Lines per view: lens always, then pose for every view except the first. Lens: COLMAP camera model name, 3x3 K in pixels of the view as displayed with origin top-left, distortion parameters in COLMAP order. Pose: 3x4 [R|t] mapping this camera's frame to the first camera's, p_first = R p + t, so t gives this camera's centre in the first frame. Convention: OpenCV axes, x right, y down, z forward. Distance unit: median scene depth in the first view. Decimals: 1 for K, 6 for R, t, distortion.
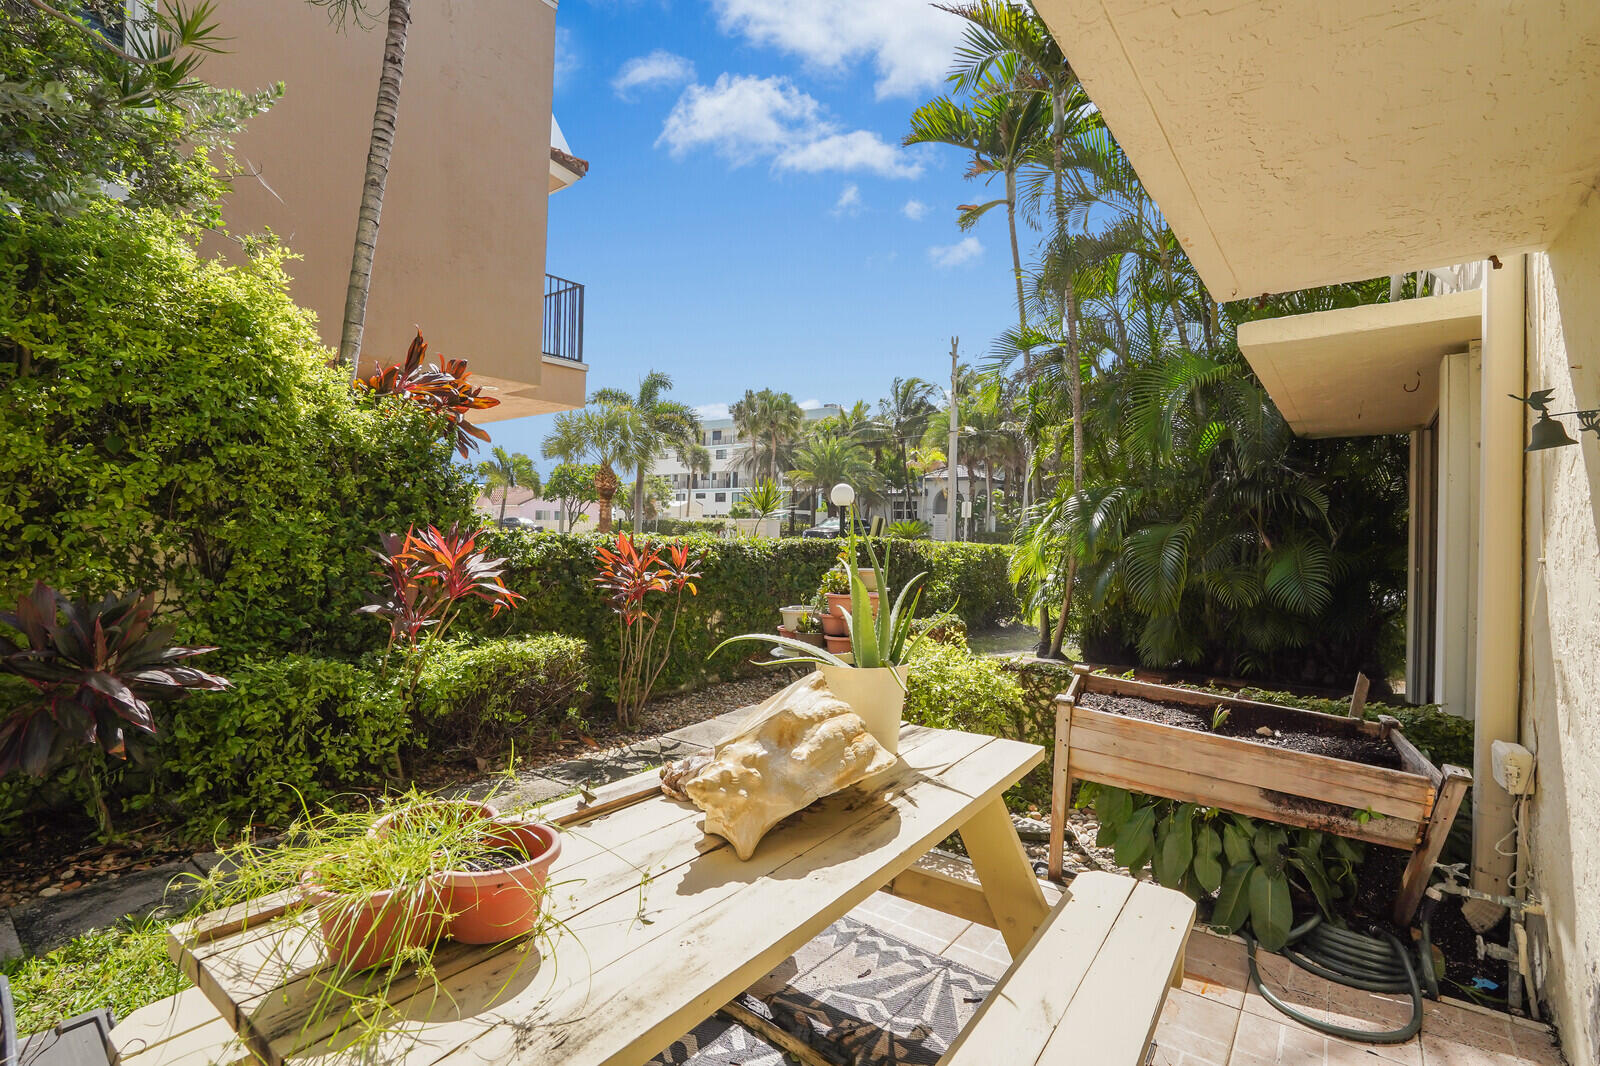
lens RADIAL K [[751.3, 0, 794.6], [0, 751.3, 531.6], [0, 0, 1]] dist [-0.025641, 0.000165]
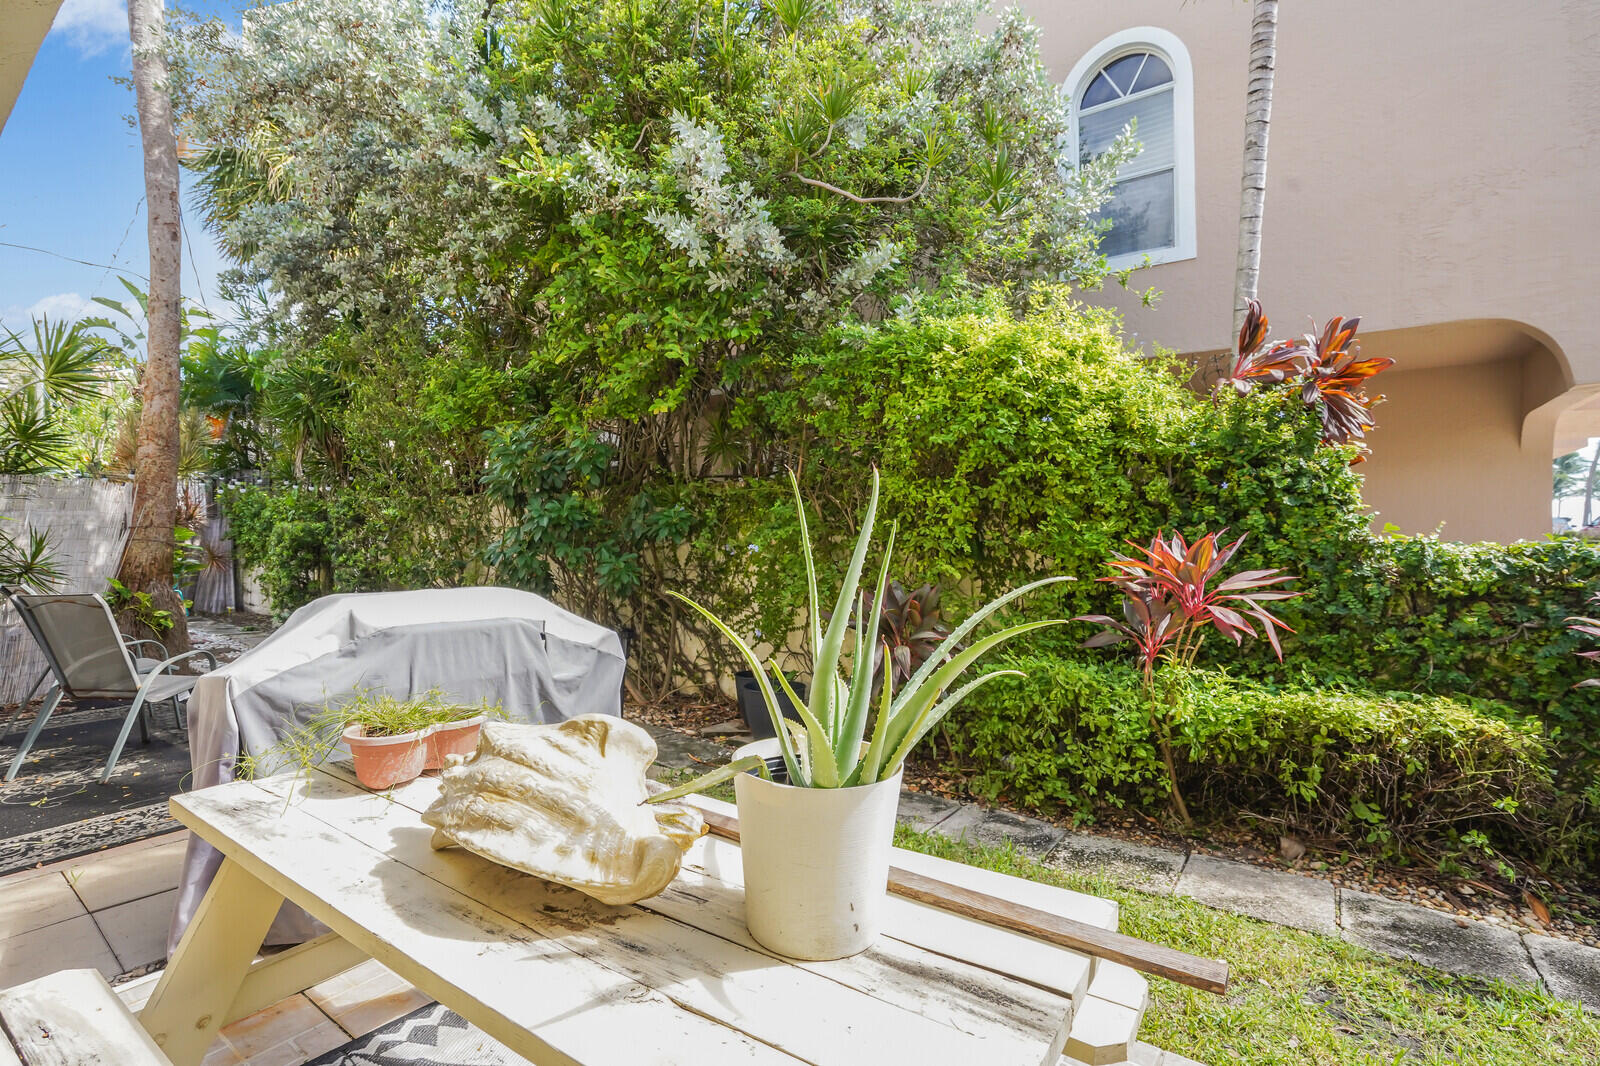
lens RADIAL K [[751.3, 0, 792.6], [0, 751.3, 536.4], [0, 0, 1]] dist [-0.025641, 0.000165]
pose [[0.004759, -0.014253, -0.999887, 0.392658], [-0.001300, 0.999897, -0.014259, 0.010557], [0.999988, 0.001367, 0.004740, 0.605817]]
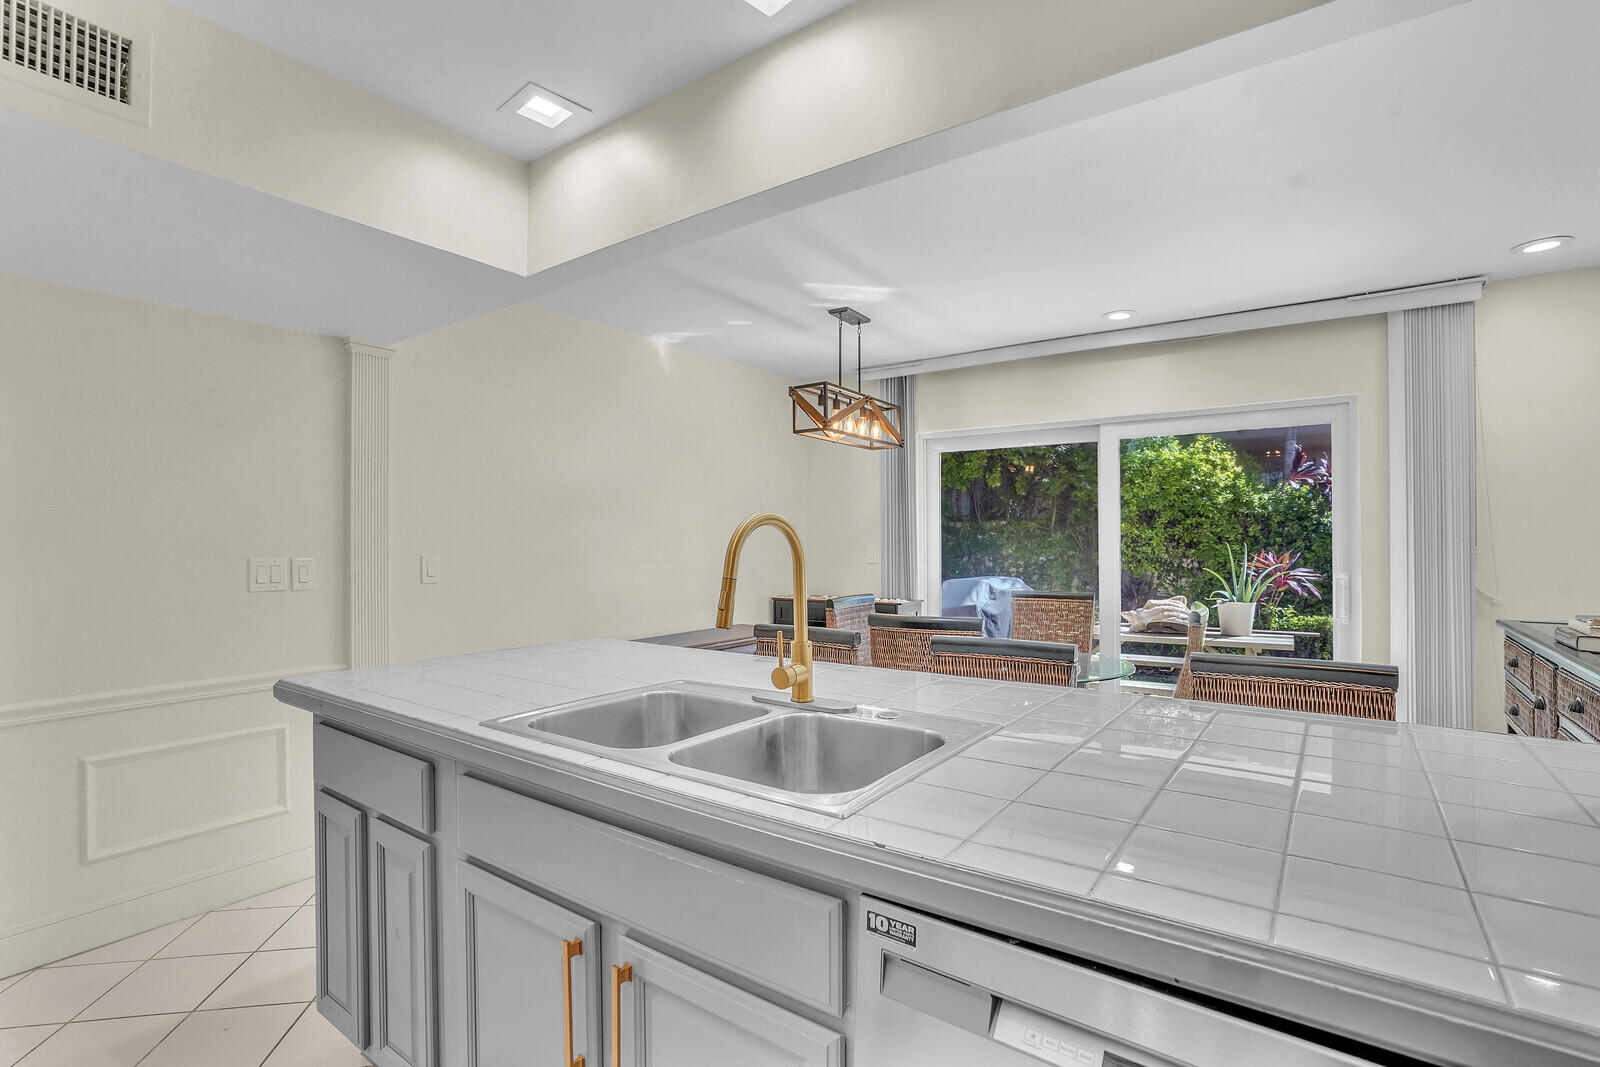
lens RADIAL K [[751.3, 0, 801.4], [0, 751.3, 536.5], [0, 0, 1]] dist [-0.025641, 0.000165]
pose [[0.014147, -0.011975, -0.999828, 1.662537], [0.005680, 0.999913, -0.011896, -0.033294], [0.999884, -0.005511, 0.014214, -0.337175]]
